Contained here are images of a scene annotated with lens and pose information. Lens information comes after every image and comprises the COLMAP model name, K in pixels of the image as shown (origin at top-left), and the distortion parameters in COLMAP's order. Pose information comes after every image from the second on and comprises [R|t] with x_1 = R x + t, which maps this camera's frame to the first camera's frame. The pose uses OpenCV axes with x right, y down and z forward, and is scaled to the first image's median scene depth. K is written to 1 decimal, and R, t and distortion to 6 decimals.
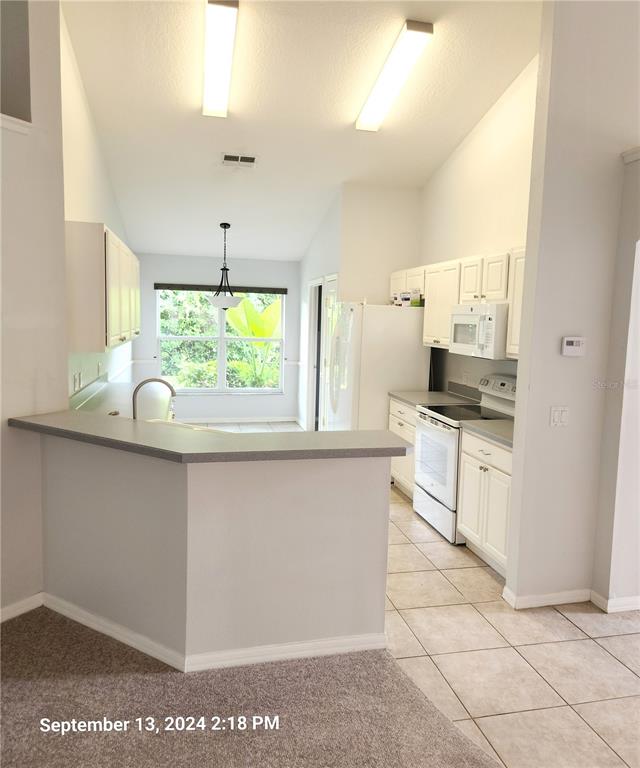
lens RADIAL K [[580.2, 0, 323.1], [0, 580.2, 386.2], [0, 0, 1]] dist [0.139204, -0.122978]
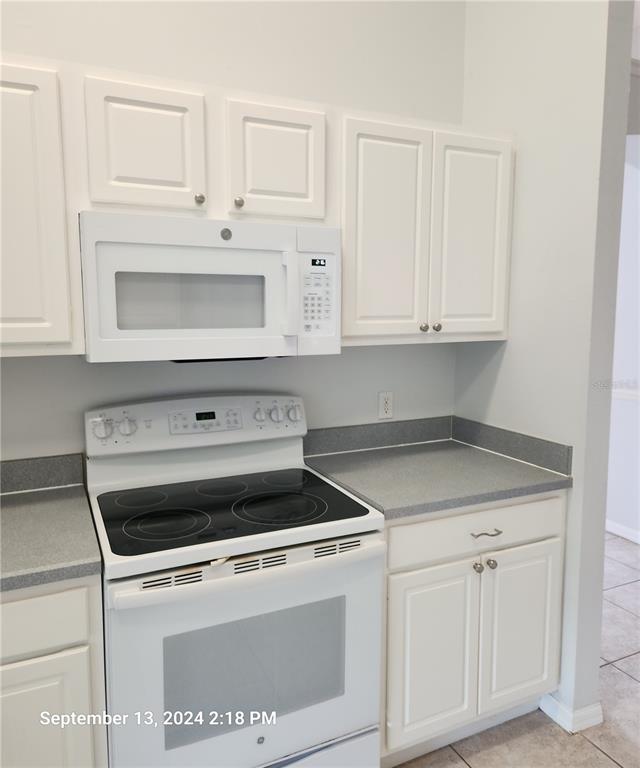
lens RADIAL K [[576.1, 0, 321.7], [0, 576.1, 370.8], [0, 0, 1]] dist [0.104294, -0.119901]
pose [[-0.217393, -0.136434, 0.966502, -0.136094], [0.108617, 0.980652, 0.162862, -0.104689], [-0.970022, 0.140383, -0.198368, 1.083165]]
